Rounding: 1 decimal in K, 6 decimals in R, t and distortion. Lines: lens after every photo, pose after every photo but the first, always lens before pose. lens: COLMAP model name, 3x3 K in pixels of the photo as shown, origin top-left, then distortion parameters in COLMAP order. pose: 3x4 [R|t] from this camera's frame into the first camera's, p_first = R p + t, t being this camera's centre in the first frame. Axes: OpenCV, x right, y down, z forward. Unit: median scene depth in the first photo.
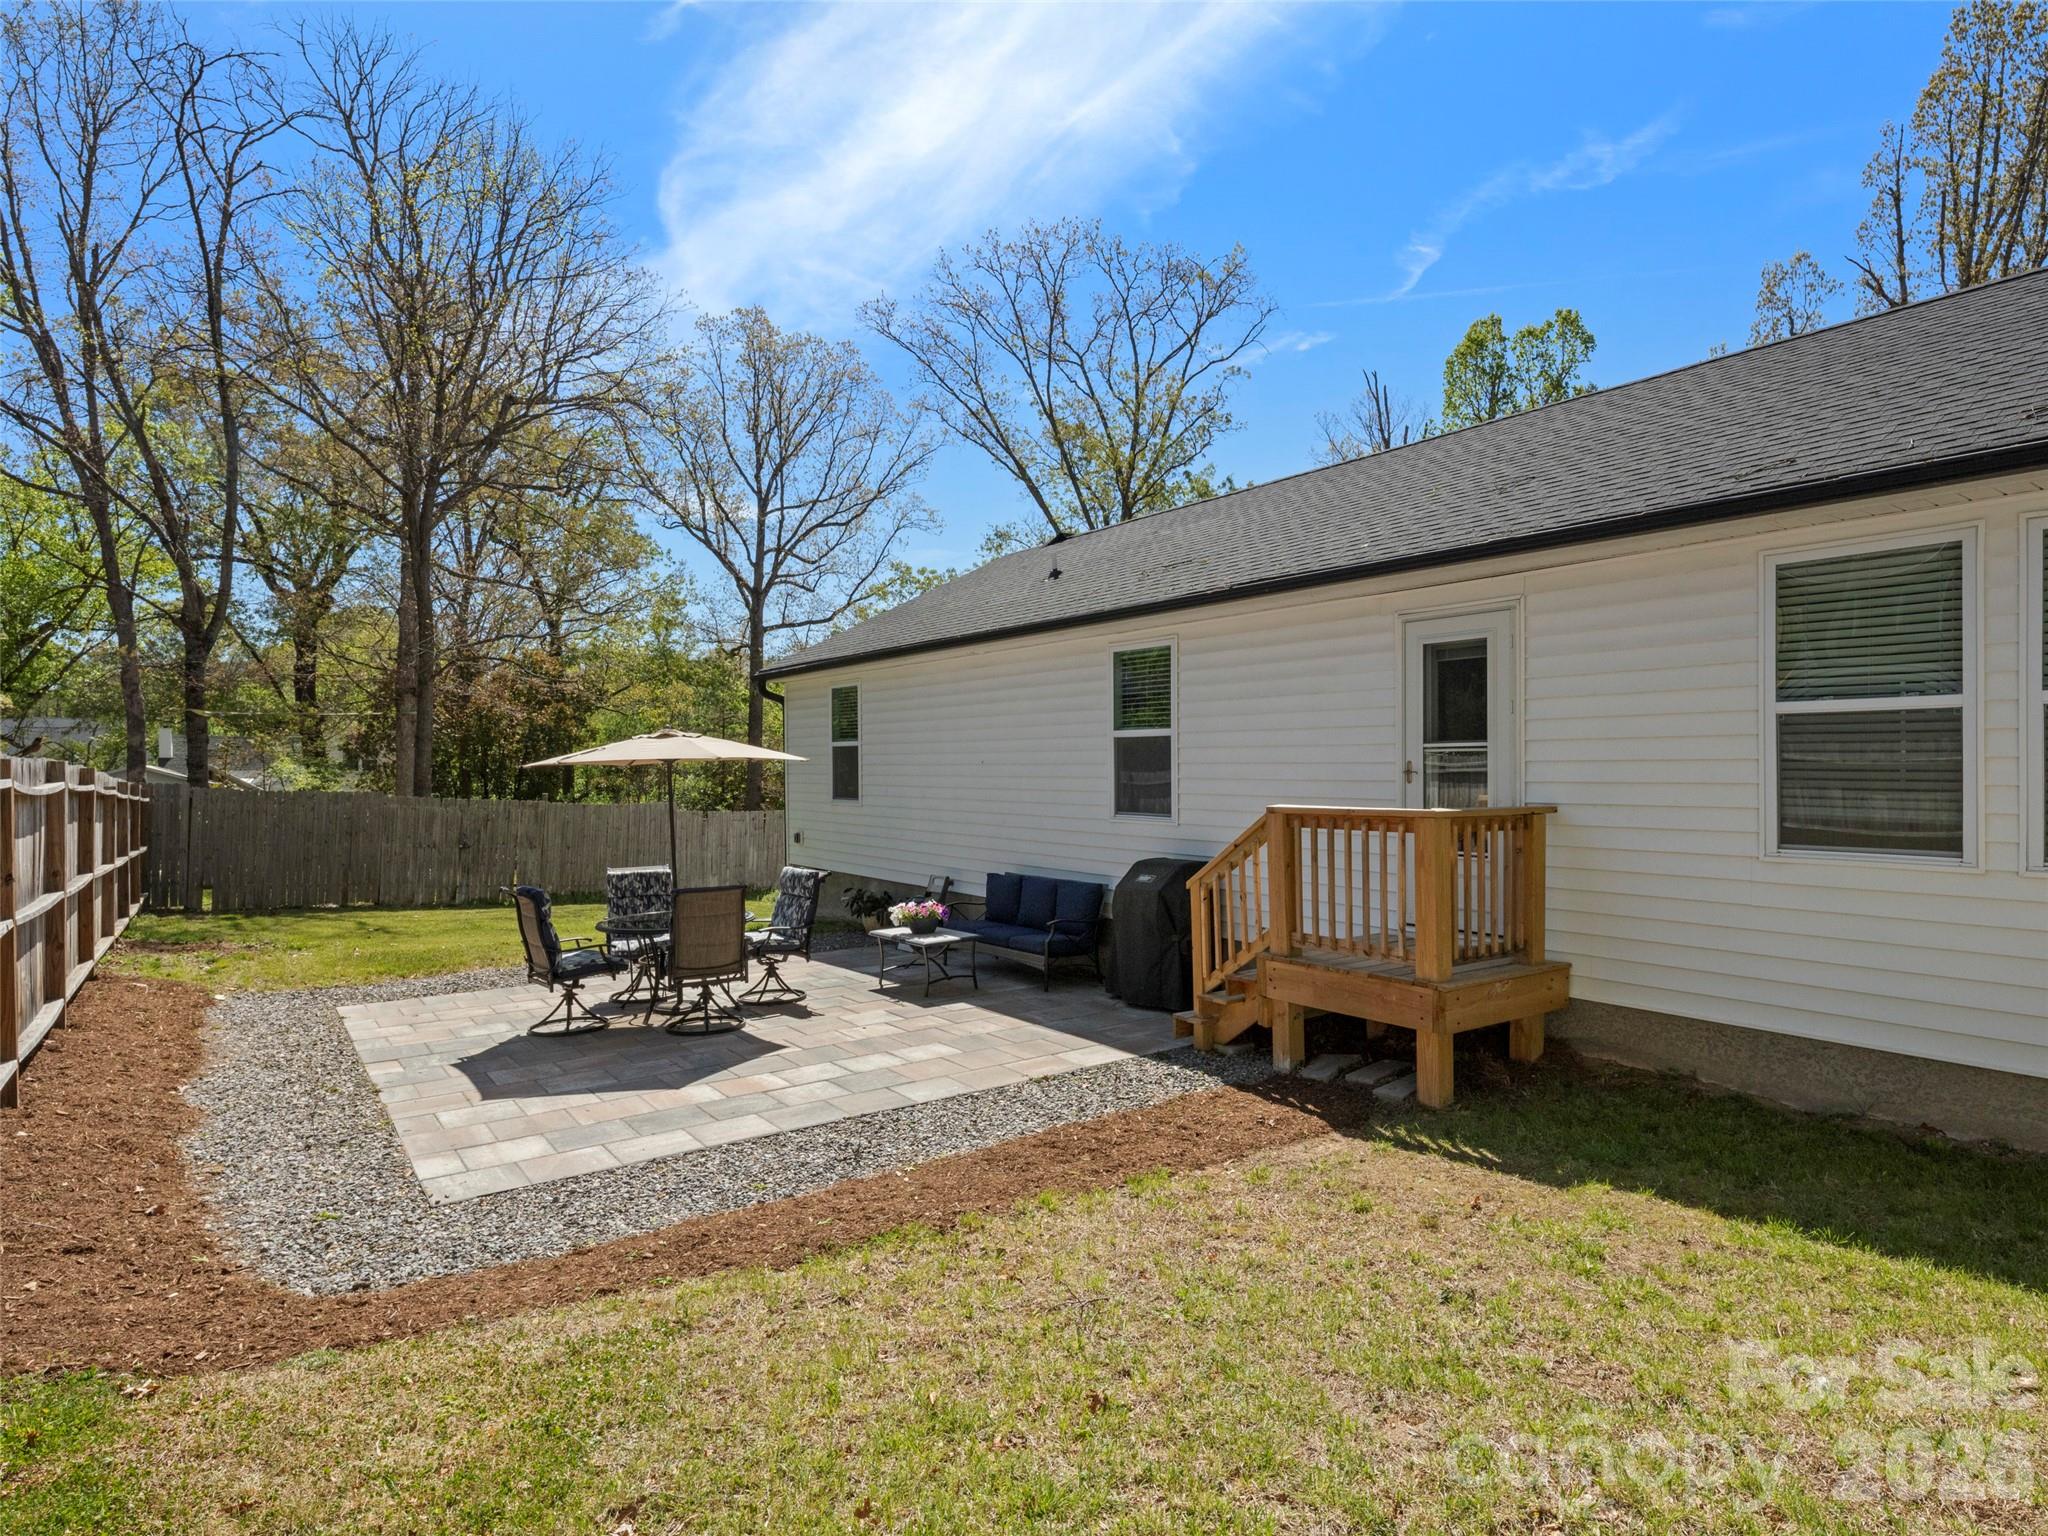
lens RADIAL K [[1123.6, 0, 1086.8], [0, 1123.6, 771.1], [0, 0, 1]] dist [0.003043, 0.000137]
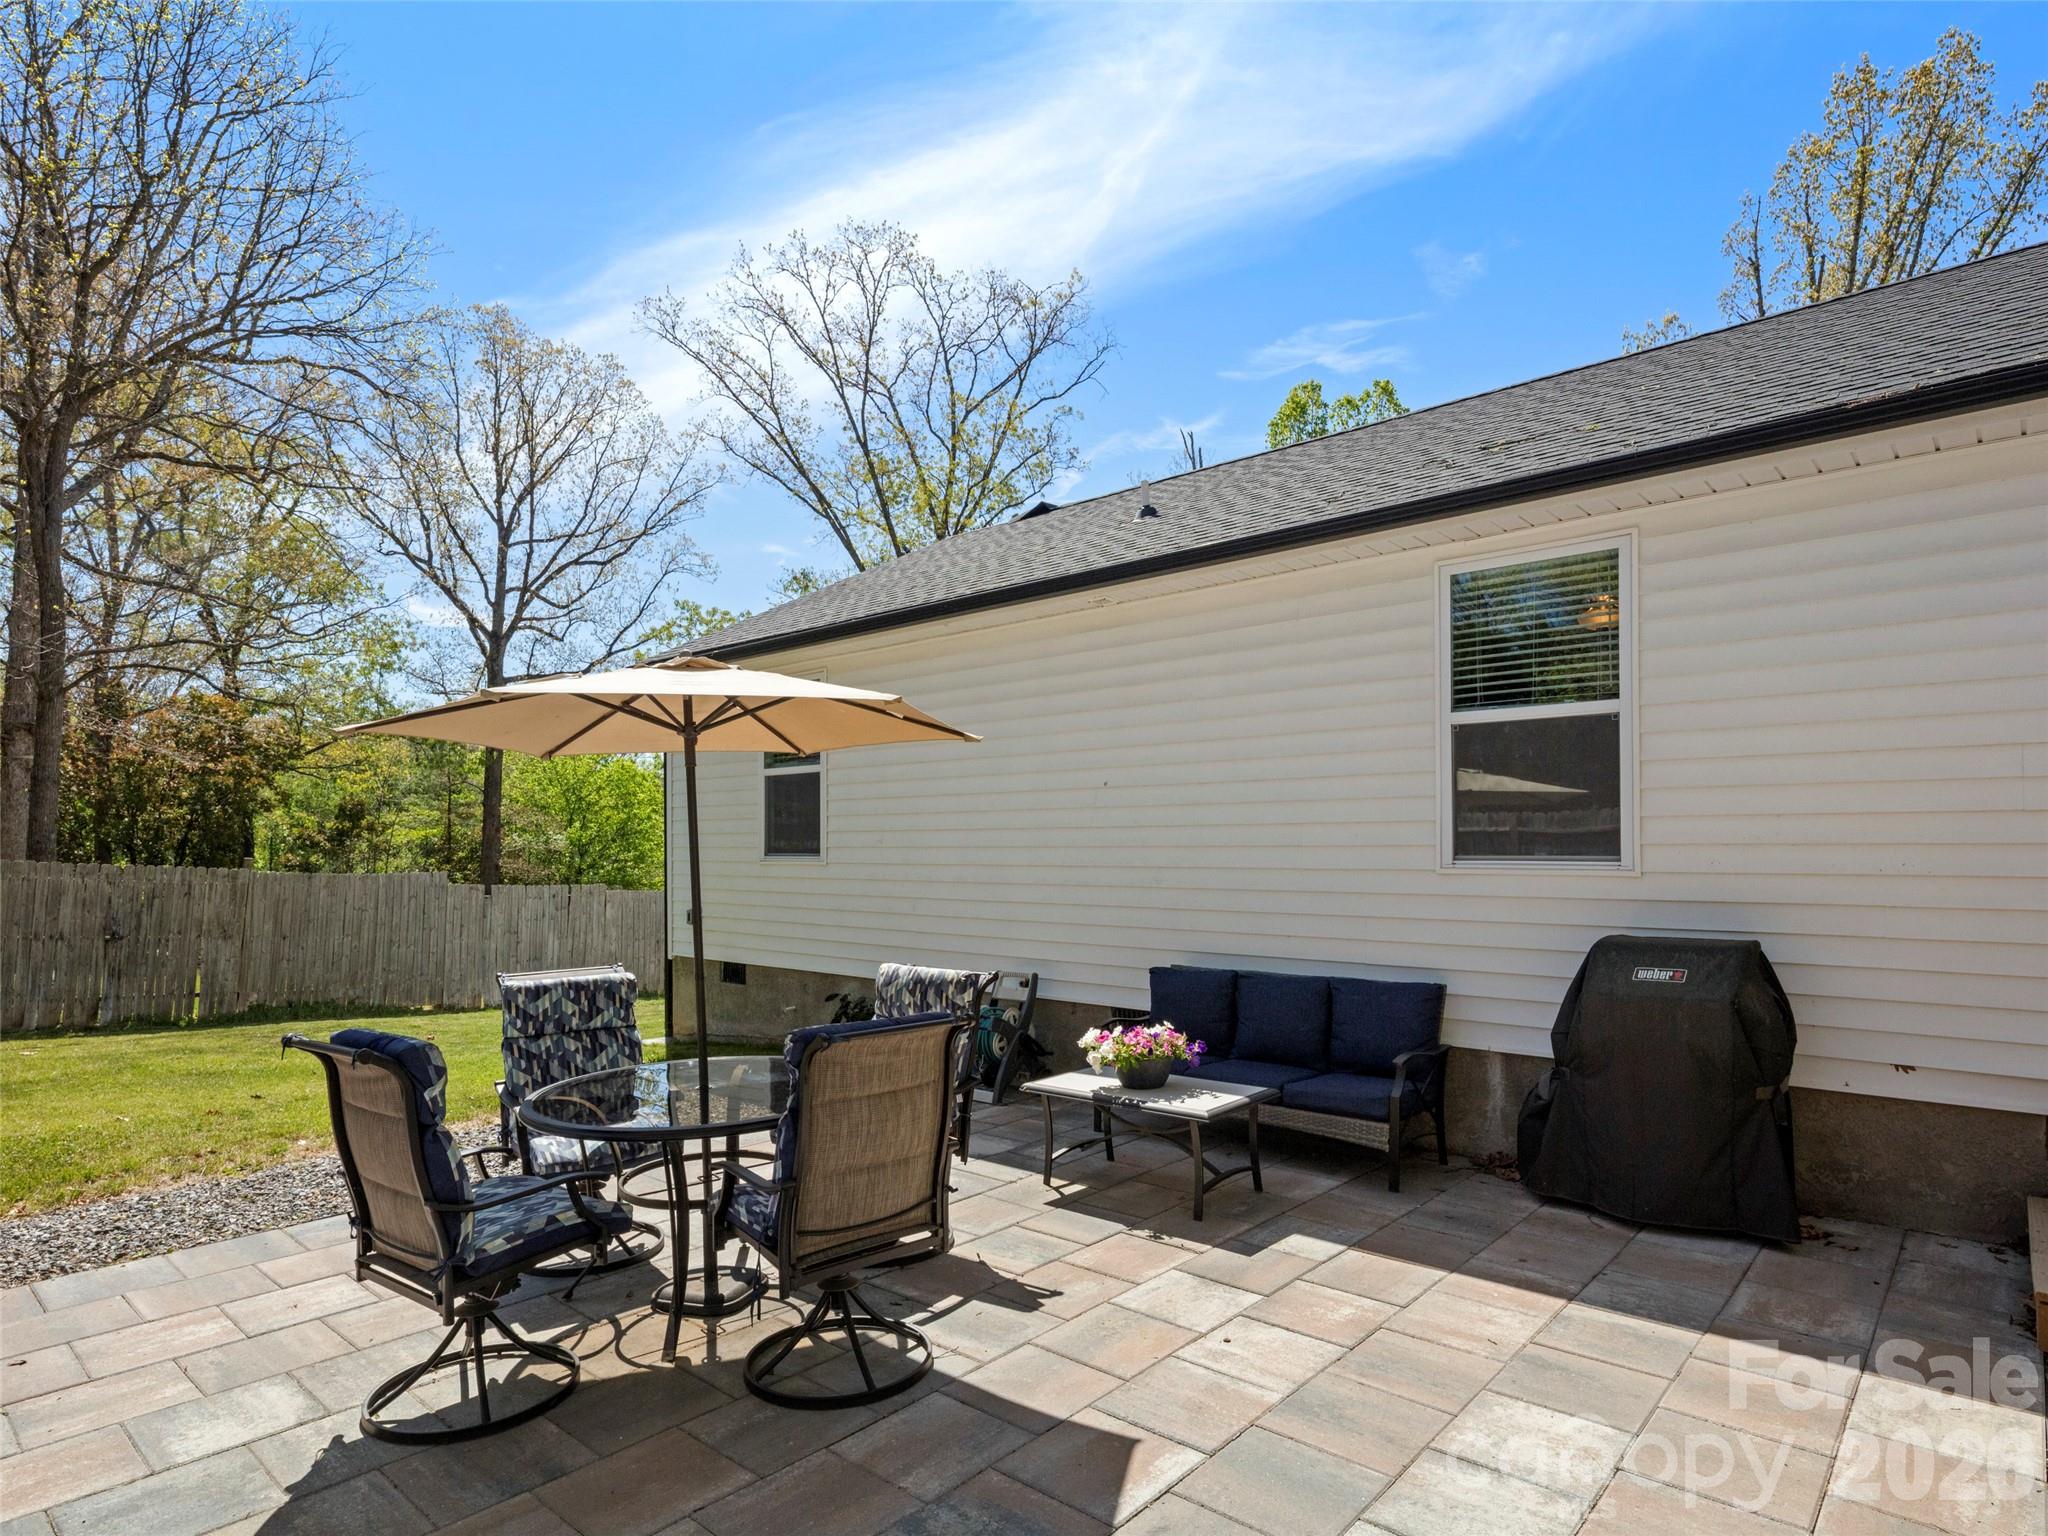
lens RADIAL K [[1113.9, 0, 1029.3], [0, 1113.9, 830.3], [0, 0, 1]] dist [0.002074, -0.002019]
pose [[0.981439, 0.005394, 0.191699, -0.087181], [-0.000841, 0.999716, -0.023825, 0.011026], [-0.191773, 0.023222, 0.981164, 0.146294]]
